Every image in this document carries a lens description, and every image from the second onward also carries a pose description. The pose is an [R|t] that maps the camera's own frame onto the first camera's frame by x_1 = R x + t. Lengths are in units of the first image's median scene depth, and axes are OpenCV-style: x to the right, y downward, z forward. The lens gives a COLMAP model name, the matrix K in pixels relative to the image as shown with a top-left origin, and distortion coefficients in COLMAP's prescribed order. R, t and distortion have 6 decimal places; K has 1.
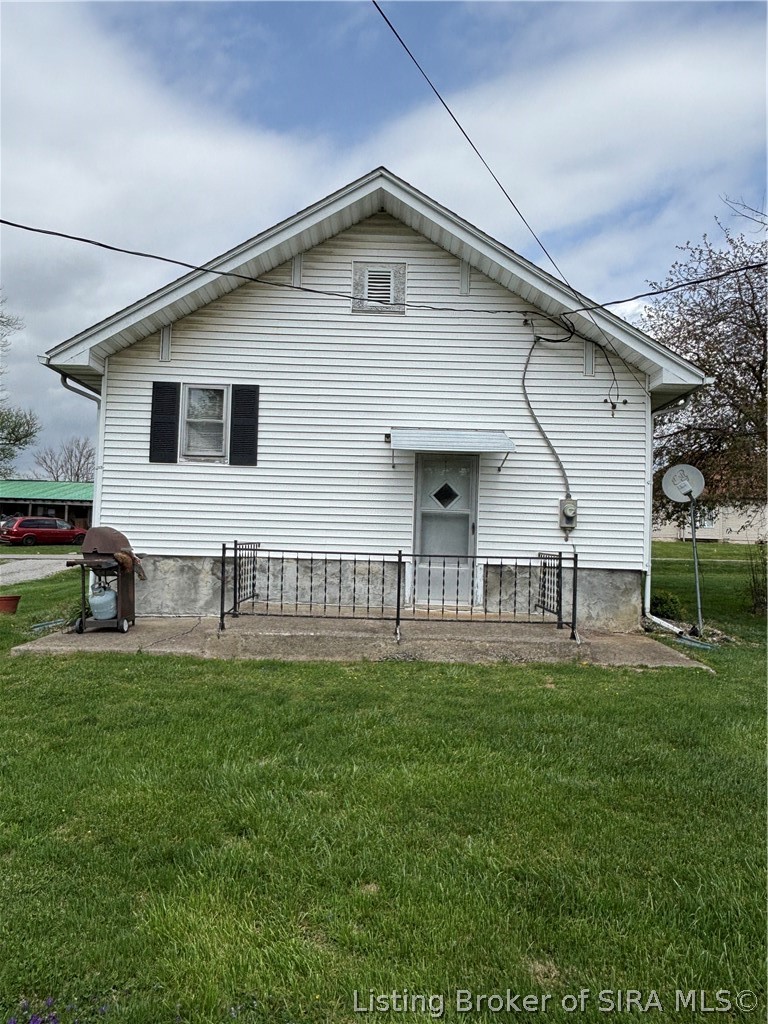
lens RADIAL K [[719.9, 0, 385.0], [0, 719.9, 526.9], [0, 0, 1]] dist [0.087089, -0.113271]
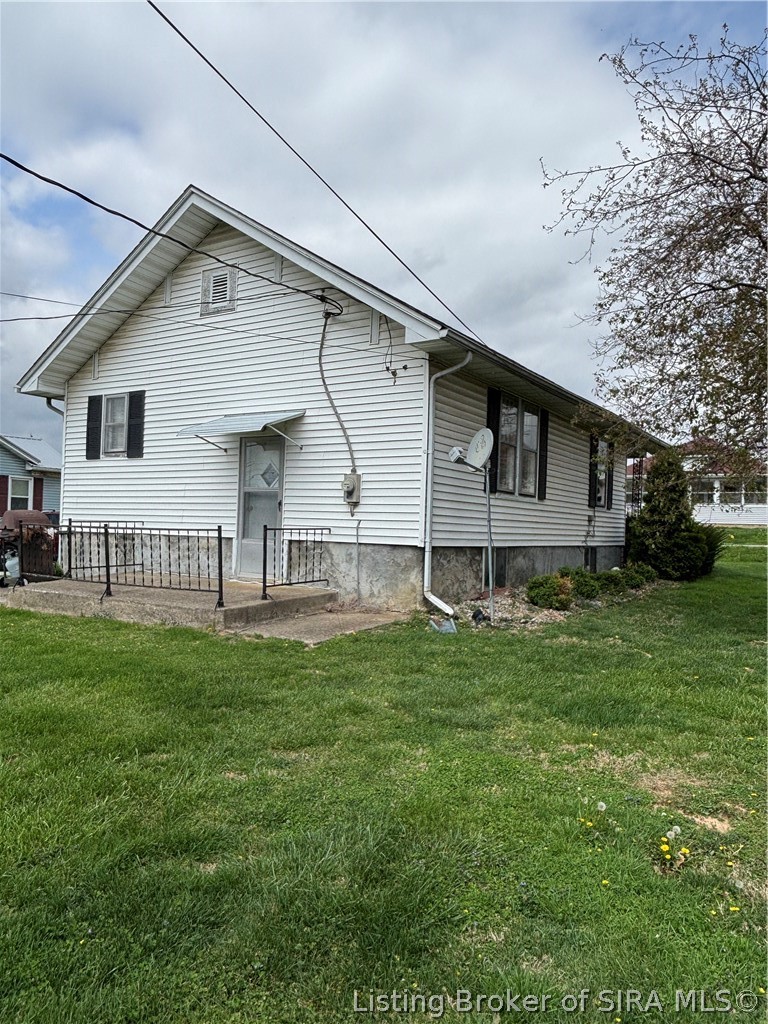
lens RADIAL K [[719.9, 0, 385.0], [0, 719.9, 526.9], [0, 0, 1]] dist [0.087089, -0.113271]
pose [[0.846179, -0.008030, -0.532839, 0.807277], [0.012884, 0.999902, 0.005392, 0.029256], [0.532744, -0.011428, 0.846200, 0.193704]]
